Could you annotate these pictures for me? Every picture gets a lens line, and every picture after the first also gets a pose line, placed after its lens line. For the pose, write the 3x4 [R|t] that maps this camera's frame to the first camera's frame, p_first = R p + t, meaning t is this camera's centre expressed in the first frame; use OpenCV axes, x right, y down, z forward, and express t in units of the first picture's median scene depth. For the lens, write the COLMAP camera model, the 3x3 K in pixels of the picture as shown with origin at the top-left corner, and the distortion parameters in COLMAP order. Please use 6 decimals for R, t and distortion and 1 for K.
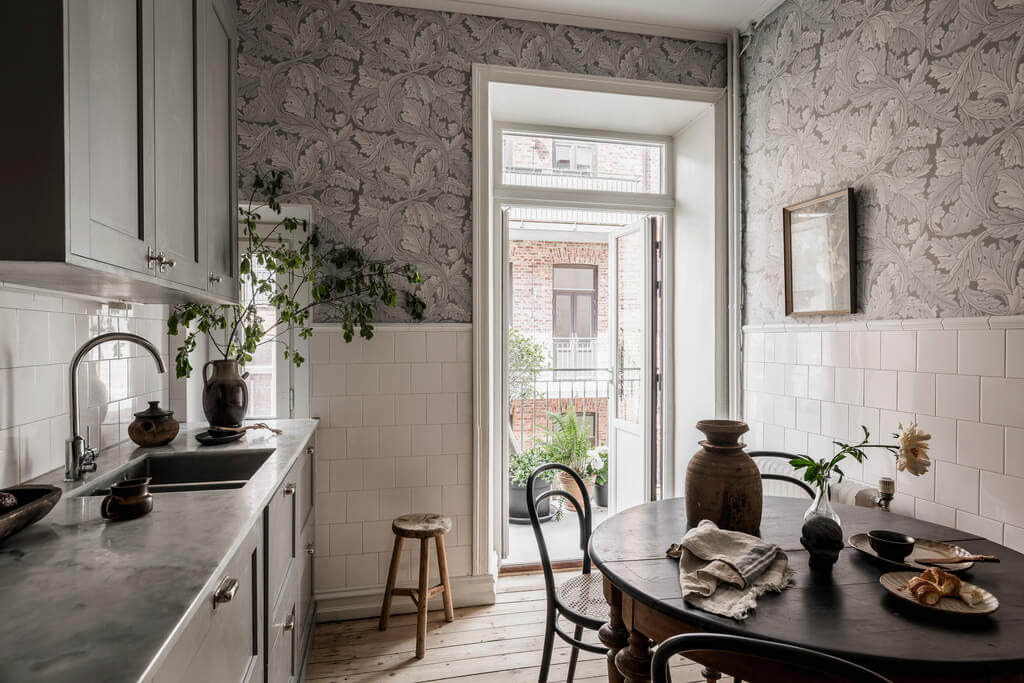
lens RADIAL K [[574.8, 0, 502.7], [0, 574.8, 342.5], [0, 0, 1]] dist [-0.001953, -0.000077]
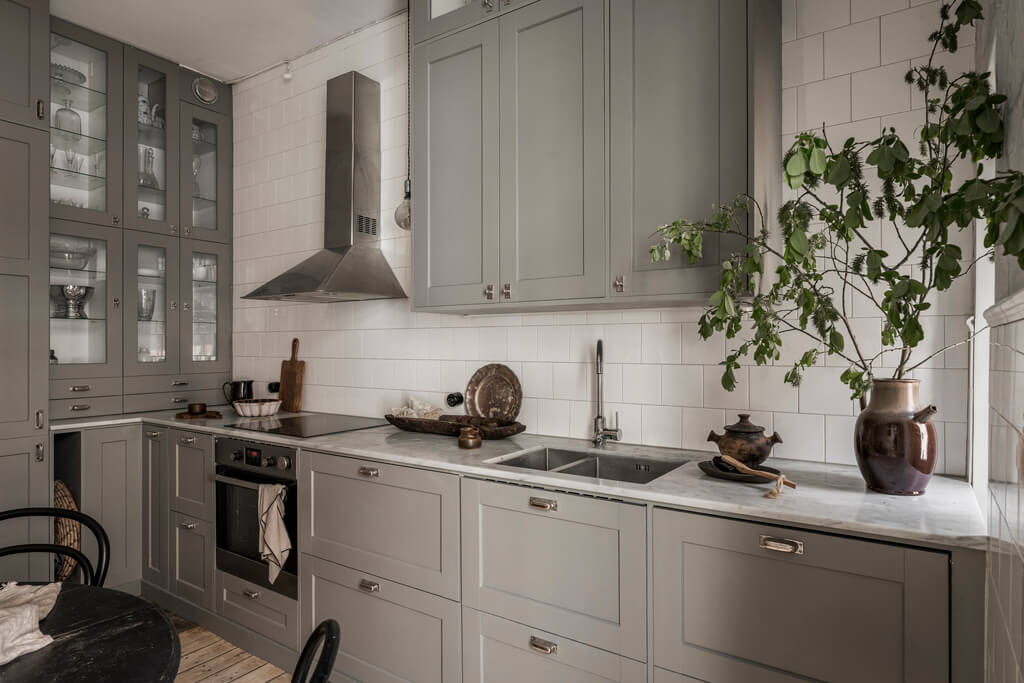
lens RADIAL K [[574.8, 0, 504.0], [0, 574.8, 348.1], [0, 0, 1]] dist [-0.001953, -0.000077]
pose [[-0.736268, 0.007999, -0.676643, 0.203953], [-0.002850, 0.999885, 0.014921, -0.010149], [0.676684, 0.012914, -0.736160, 1.069551]]
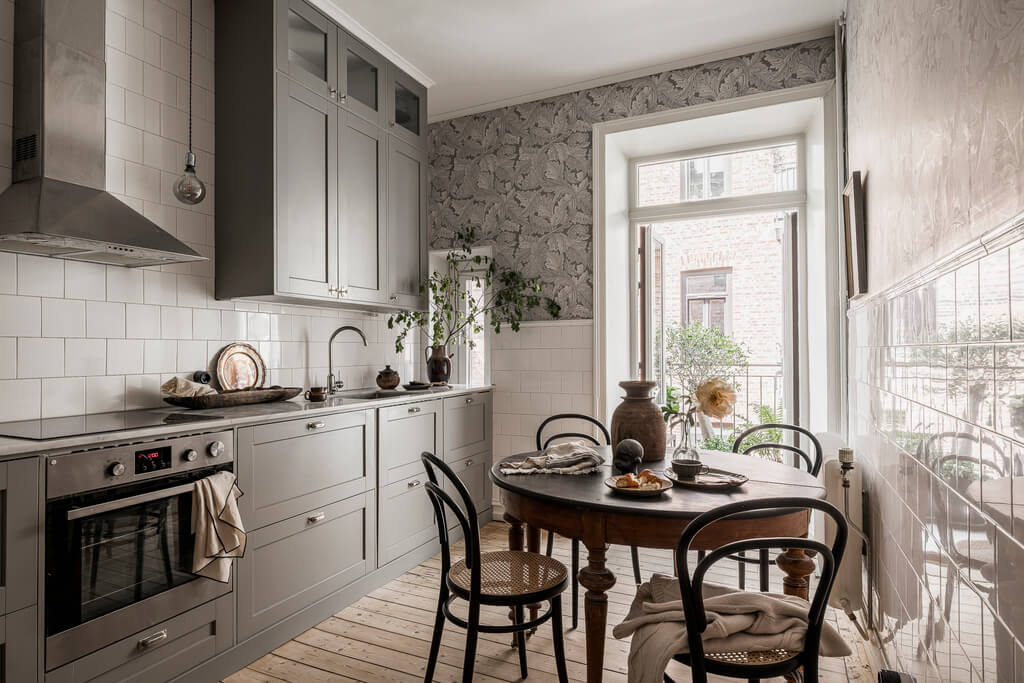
lens RADIAL K [[574.8, 0, 512.0], [0, 574.8, 341.4], [0, 0, 1]] dist [-0.001953, -0.000077]
pose [[0.784221, -0.012830, -0.620349, 0.659816], [-0.000994, 0.999759, -0.021933, 0.050109], [0.620481, 0.017817, 0.784019, -0.162846]]
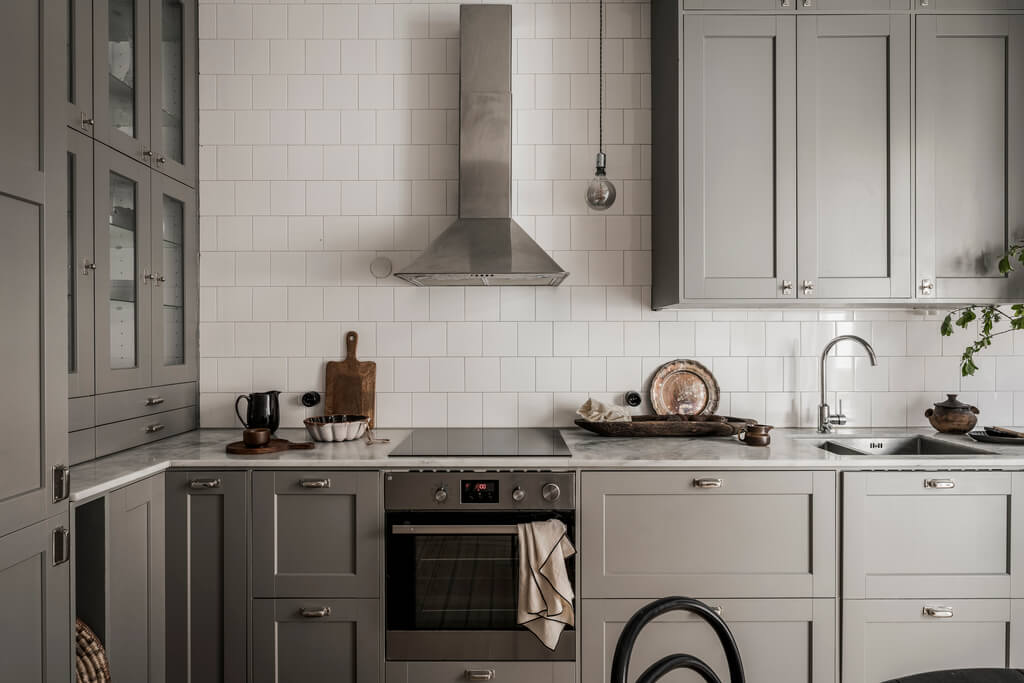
lens RADIAL K [[574.8, 0, 506.4], [0, 574.8, 343.4], [0, 0, 1]] dist [-0.001953, -0.000077]
pose [[-0.226674, 0.007023, -0.973945, 0.534021], [-0.007175, 0.999935, 0.008881, -0.002019], [0.973944, 0.009001, -0.226609, 0.302143]]
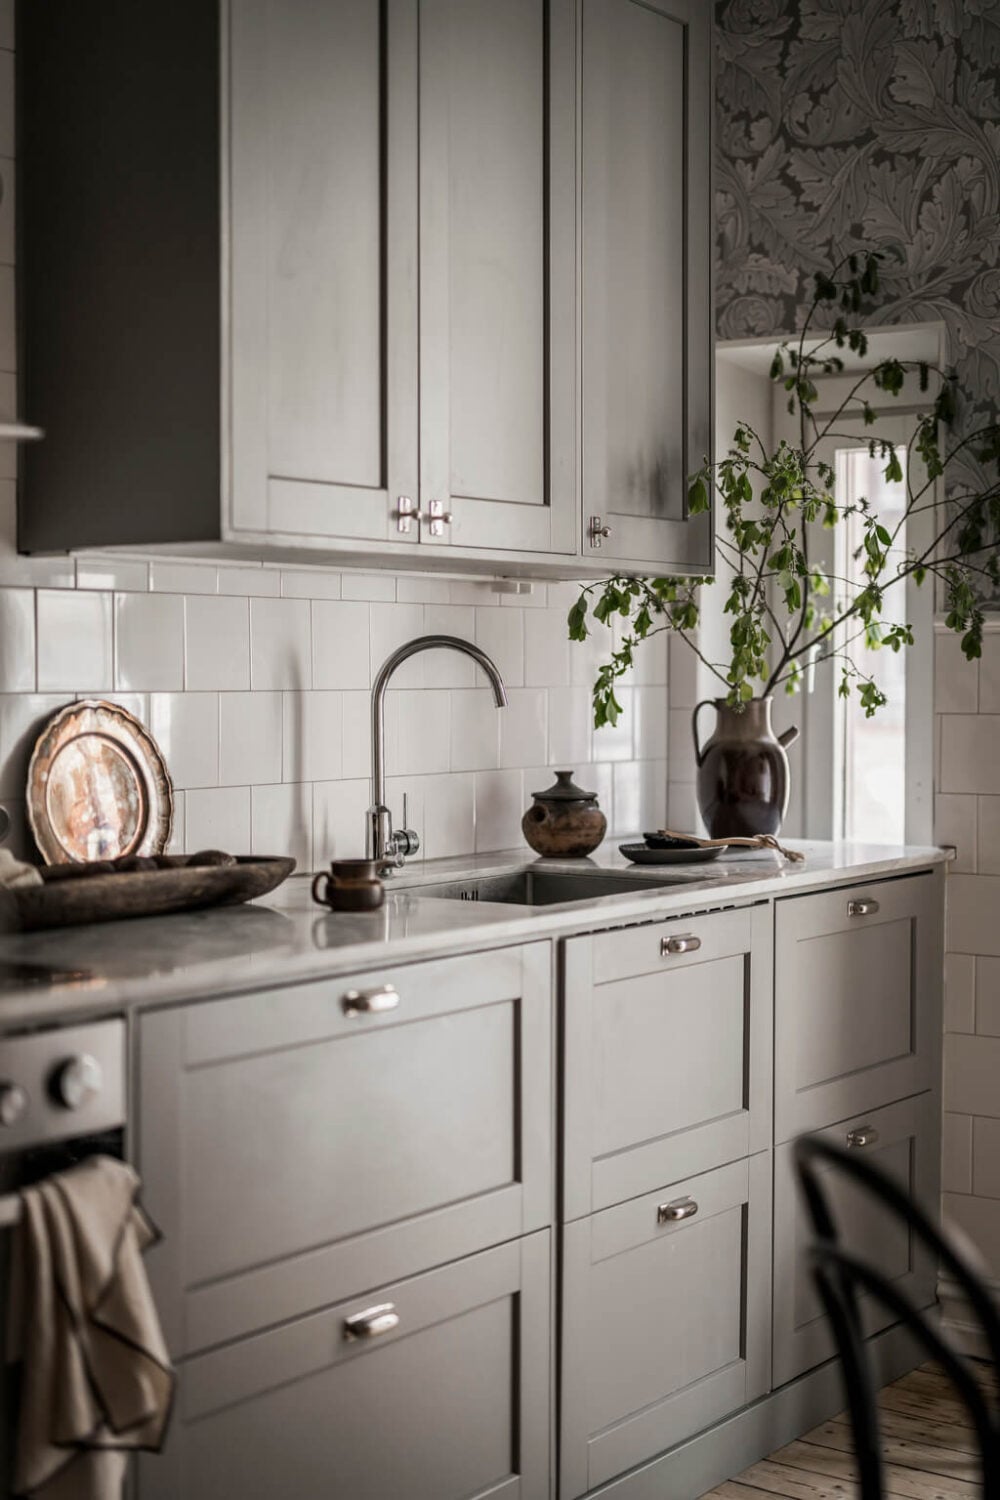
lens RADIAL K [[2168.3, 0, 484.8], [0, 2168.3, 705.9], [0, 0, 1]] dist [-0.000053, 0.000000]
pose [[0.649008, 0.015328, -0.760627, 0.625244], [-0.009048, 0.999882, 0.012429, 0.015792], [0.760728, -0.001184, 0.649070, -0.238116]]
